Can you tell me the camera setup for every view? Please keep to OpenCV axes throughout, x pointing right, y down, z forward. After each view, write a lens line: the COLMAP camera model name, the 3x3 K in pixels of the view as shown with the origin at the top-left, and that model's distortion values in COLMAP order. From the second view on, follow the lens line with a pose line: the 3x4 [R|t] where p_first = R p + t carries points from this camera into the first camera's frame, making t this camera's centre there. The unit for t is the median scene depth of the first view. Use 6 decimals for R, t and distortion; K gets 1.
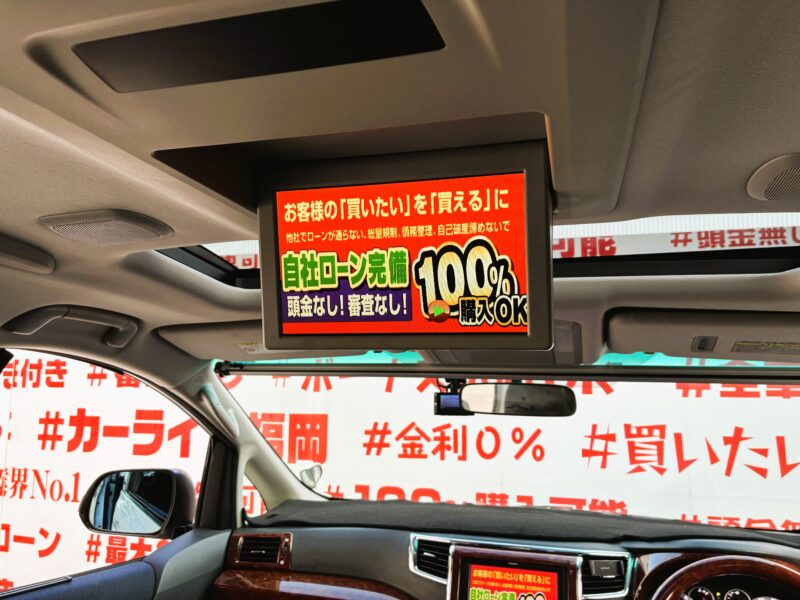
lens RADIAL K [[613.9, 0, 400.0], [0, 613.9, 300.0], [0, 0, 1]] dist [0.015812, -0.001664]
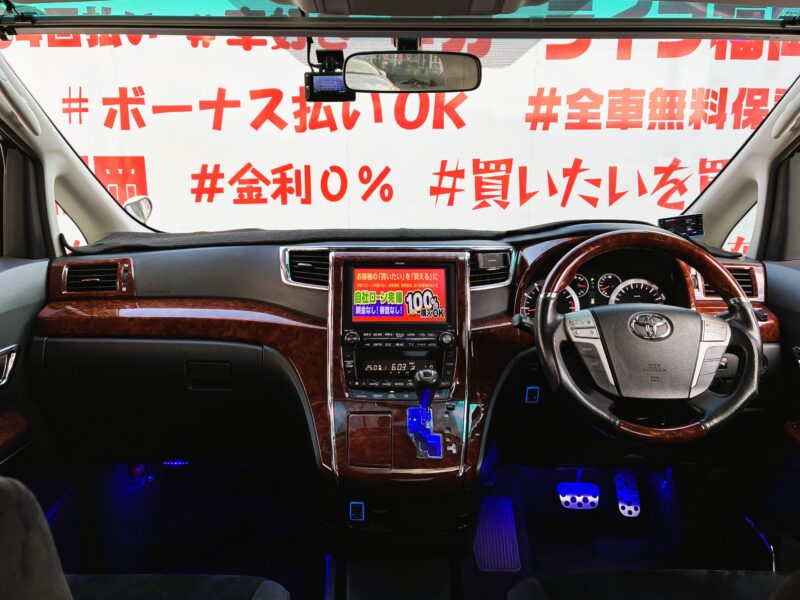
lens RADIAL K [[632.1, 0, 400.0], [0, 632.1, 300.0], [0, 0, 1]] dist [0.037442, -0.065579]
pose [[0.959830, -0.069969, 0.271718, -0.034403], [-0.029285, 0.938138, 0.345021, 0.067676], [-0.279050, -0.339119, 0.898404, 0.057043]]
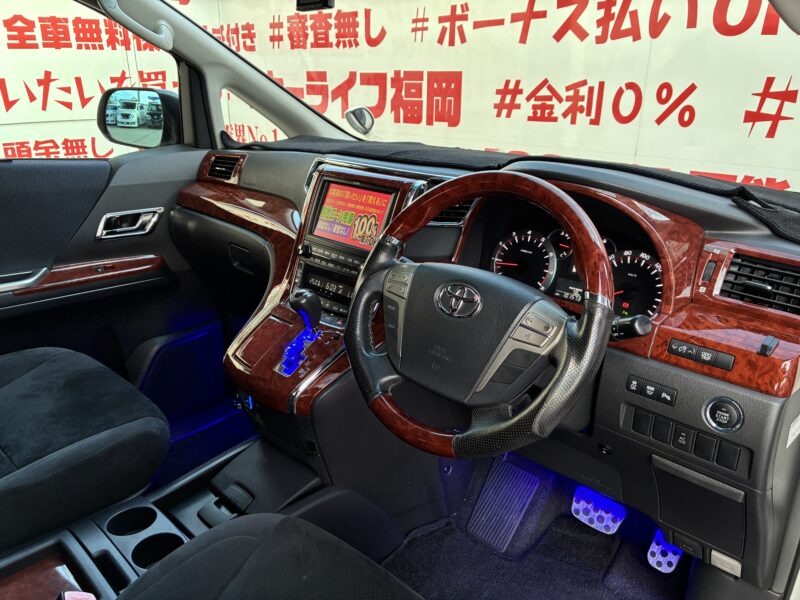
lens RADIAL K [[601.0, 0, 396.2], [0, 601.0, 311.7], [0, 0, 1]] dist [0.003320, -0.008488]
pose [[0.881469, 0.167791, -0.441429, 0.287537], [0.068179, 0.879741, 0.470540, 0.081996], [0.467295, -0.444862, 0.764024, 0.122431]]
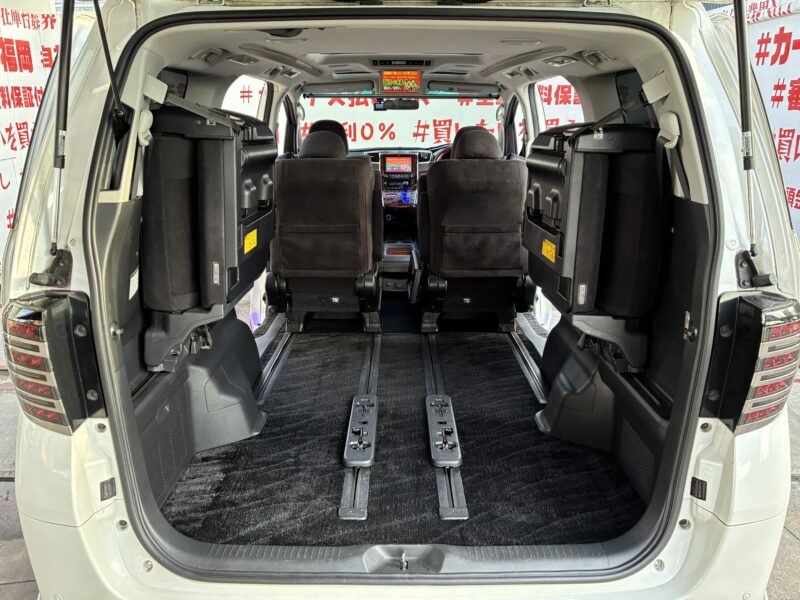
lens RADIAL K [[613.9, 0, 400.0], [0, 613.9, 300.0], [0, 0, 1]] dist [0.015812, -0.001664]
pose [[0.958944, -0.098102, 0.266089, -0.346018], [-0.027407, 0.901815, 0.431252, -0.137029], [-0.282269, -0.420839, 0.862101, -0.987191]]
